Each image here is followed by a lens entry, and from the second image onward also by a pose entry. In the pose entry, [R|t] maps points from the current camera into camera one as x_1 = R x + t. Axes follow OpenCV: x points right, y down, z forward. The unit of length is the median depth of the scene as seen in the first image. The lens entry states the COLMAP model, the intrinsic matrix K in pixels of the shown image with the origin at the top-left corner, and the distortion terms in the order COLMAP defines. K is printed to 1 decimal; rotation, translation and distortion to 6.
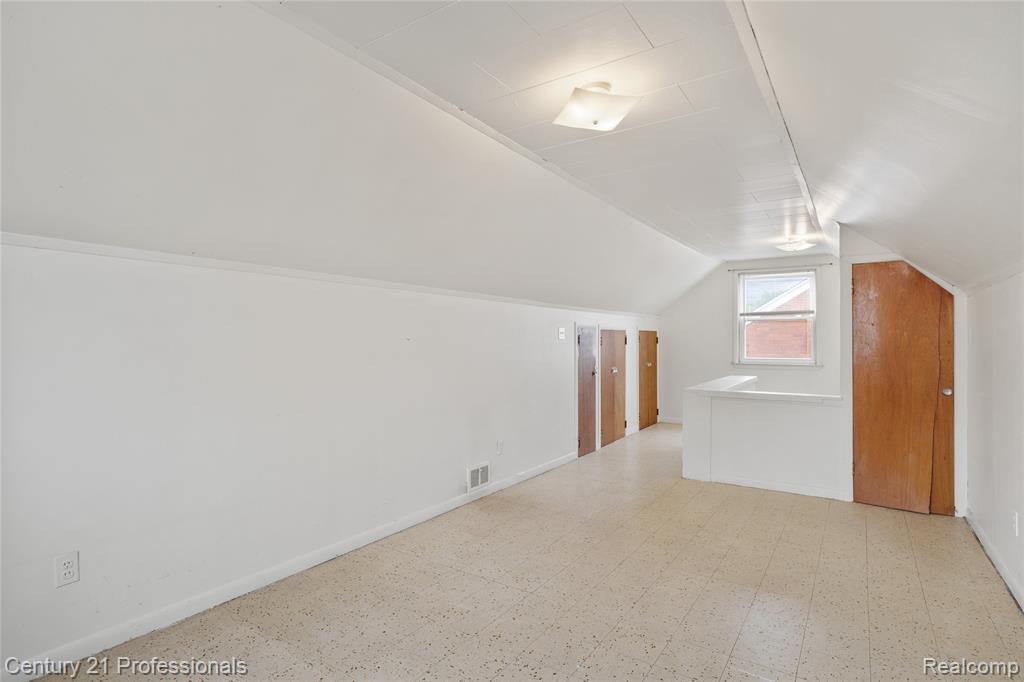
lens RADIAL K [[520.6, 0, 509.3], [0, 520.6, 339.8], [0, 0, 1]] dist [-0.003395, 0.000011]
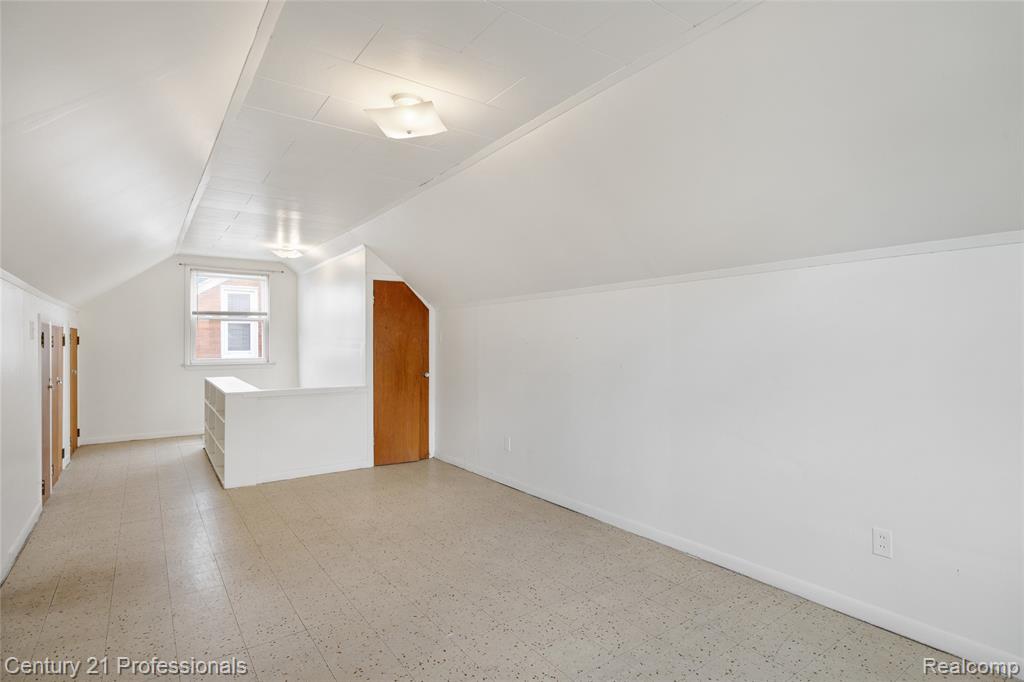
lens RADIAL K [[520.6, 0, 510.7], [0, 520.6, 341.4], [0, 0, 1]] dist [-0.003395, 0.000011]
pose [[0.346846, -0.001936, 0.937920, -0.309837], [0.001116, 0.999998, 0.001652, 0.002258], [-0.937921, 0.000474, 0.346848, 0.180137]]
